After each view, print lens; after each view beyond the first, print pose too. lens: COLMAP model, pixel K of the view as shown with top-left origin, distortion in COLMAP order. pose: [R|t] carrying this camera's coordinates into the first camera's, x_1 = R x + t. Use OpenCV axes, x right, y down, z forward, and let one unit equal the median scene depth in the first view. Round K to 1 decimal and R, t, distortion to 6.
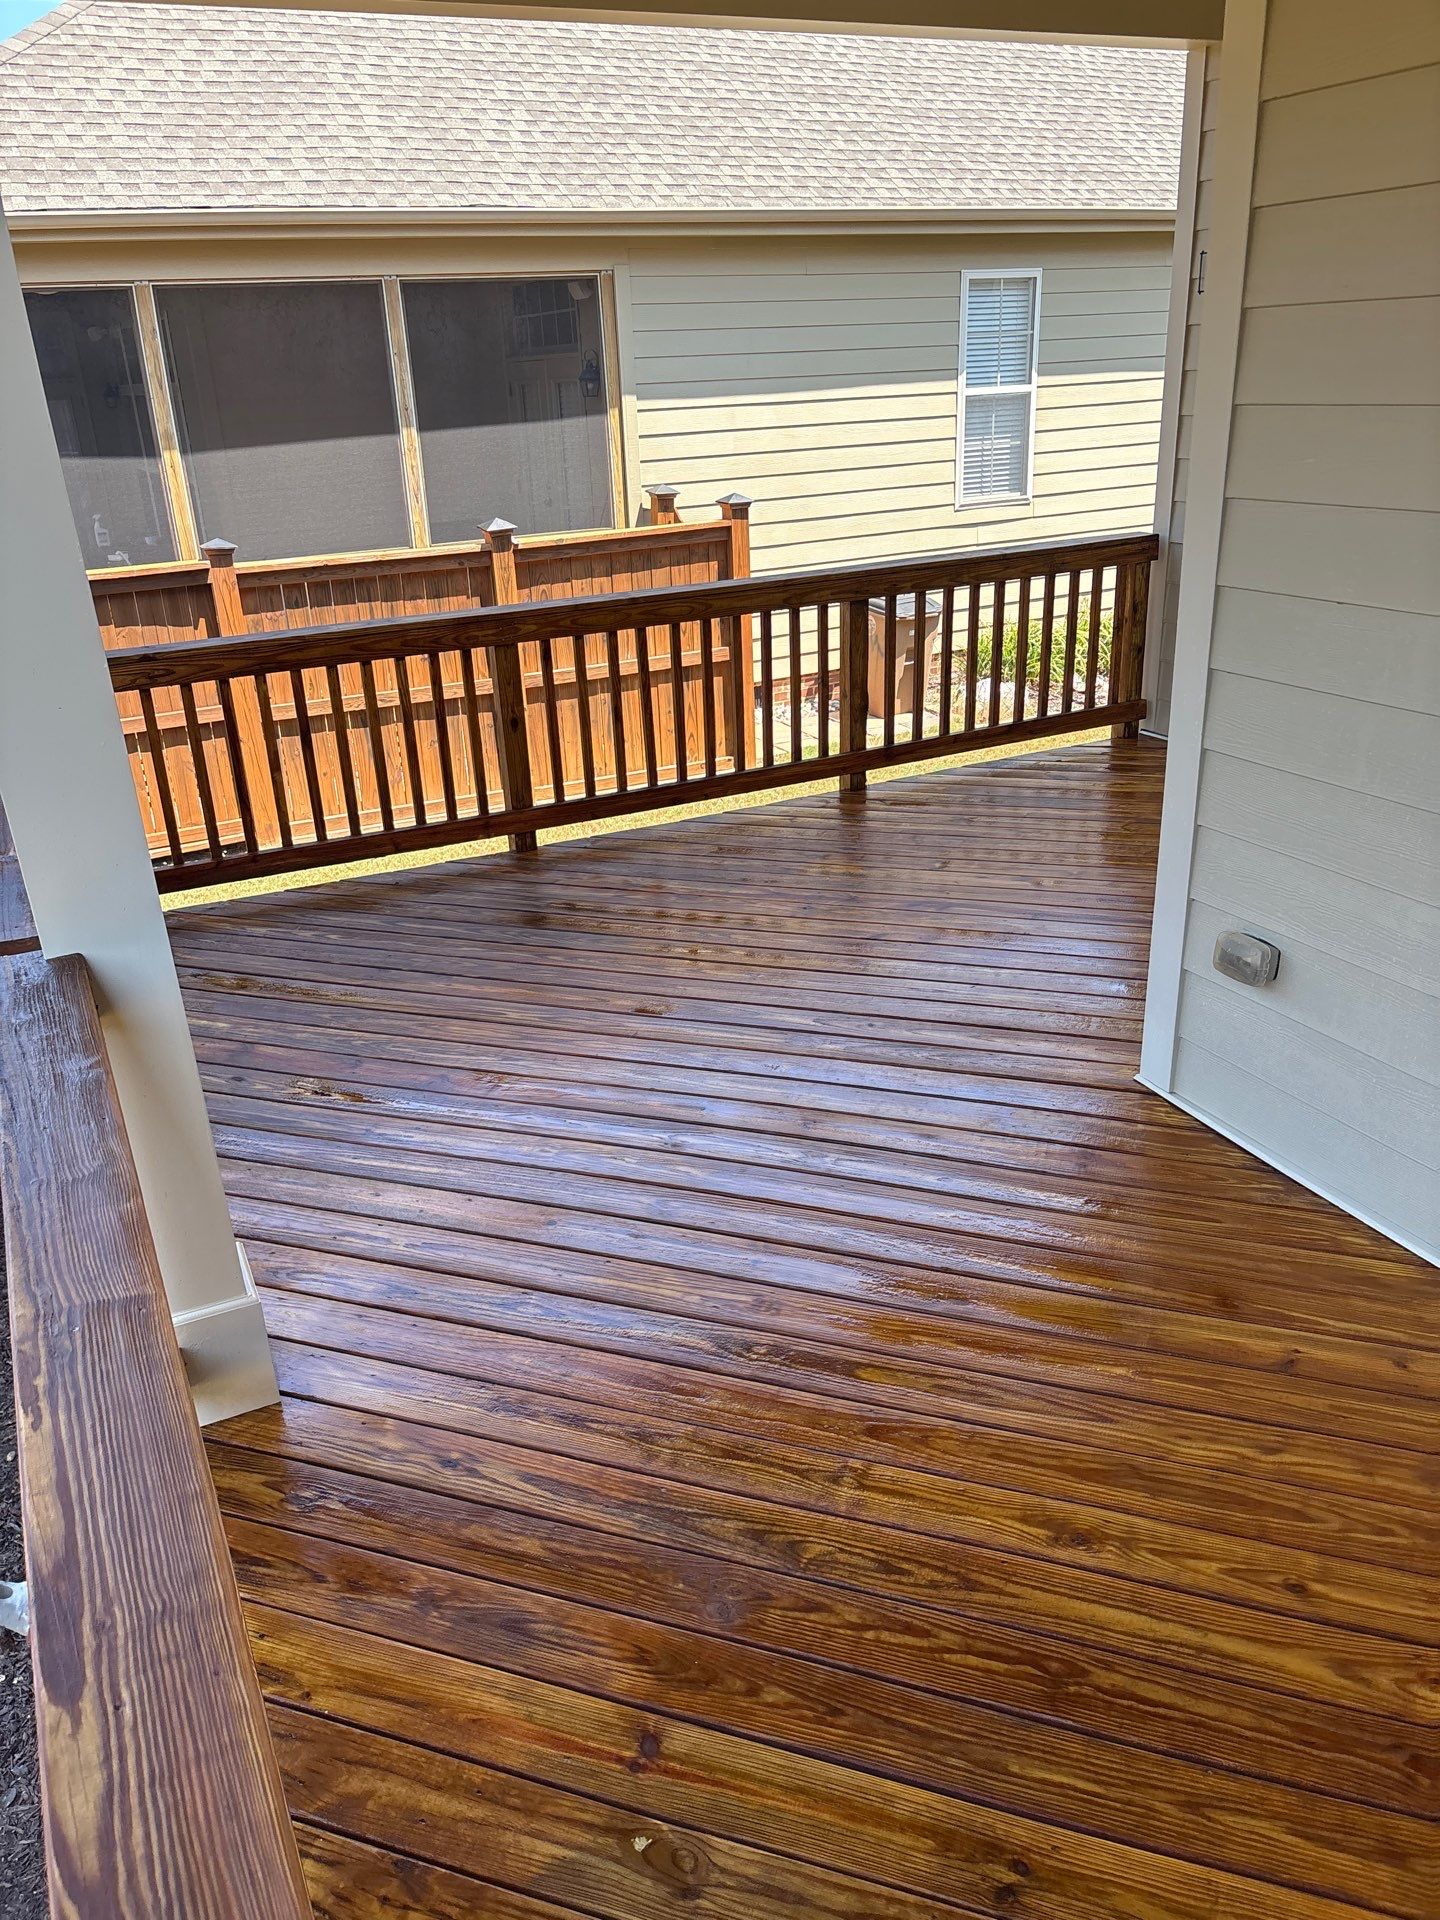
lens RADIAL K [[1449.8, 0, 711.7], [0, 1449.8, 975.5], [0, 0, 1]] dist [0.036766, -0.040266]
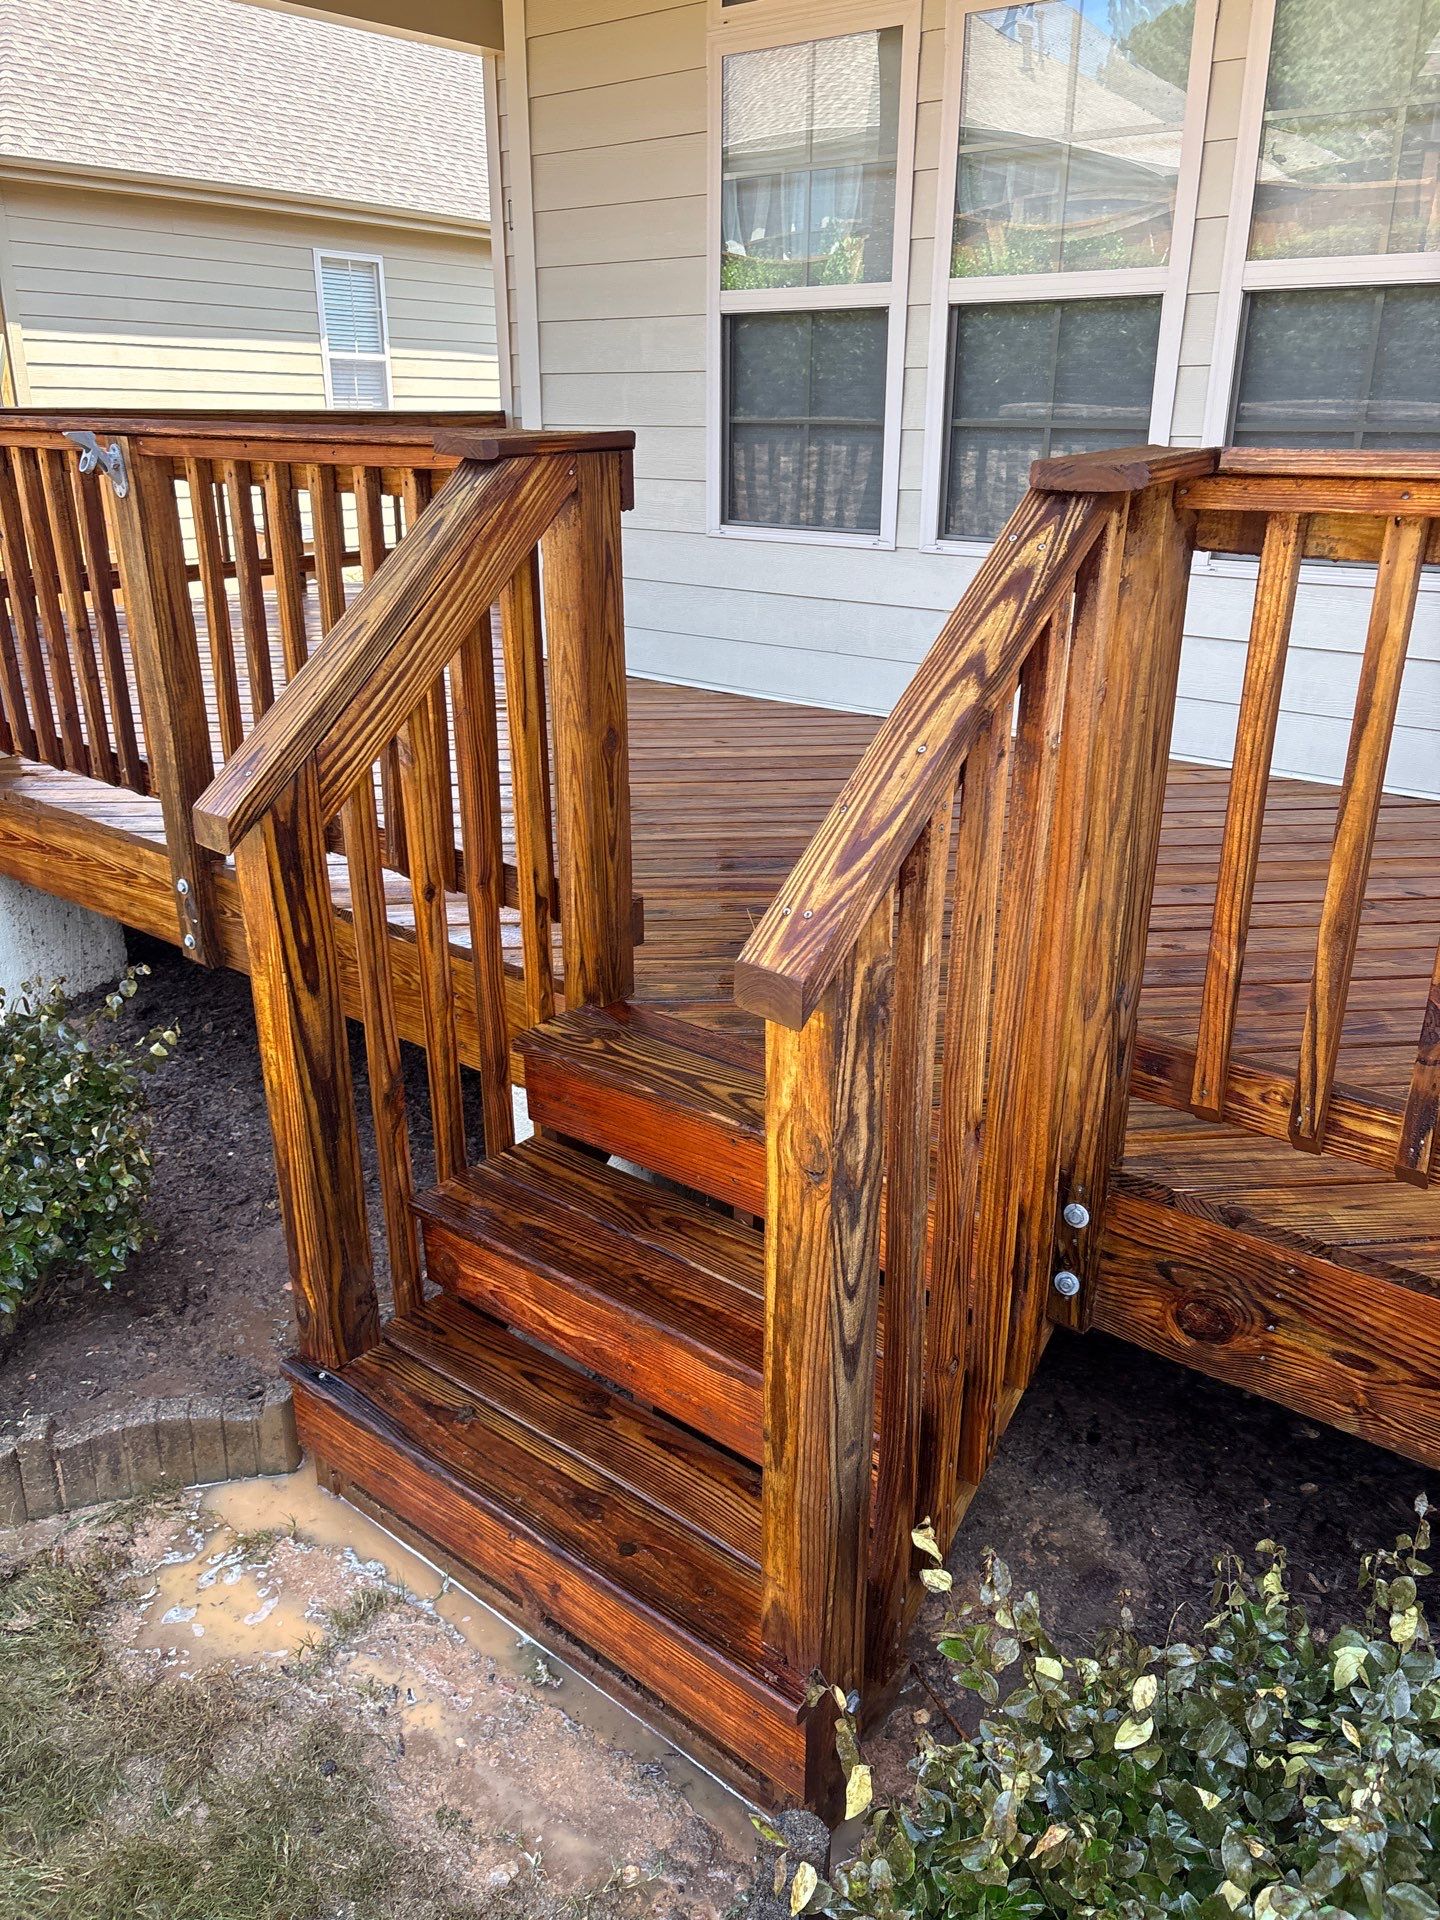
lens RADIAL K [[1449.8, 0, 719.6], [0, 1449.8, 959.1], [0, 0, 1]] dist [0.036766, -0.040266]
pose [[0.911314, -0.104517, 0.398224, -0.056901], [0.122835, 0.992212, -0.020688, 0.143931], [-0.392960, 0.067769, 0.917055, -0.156337]]
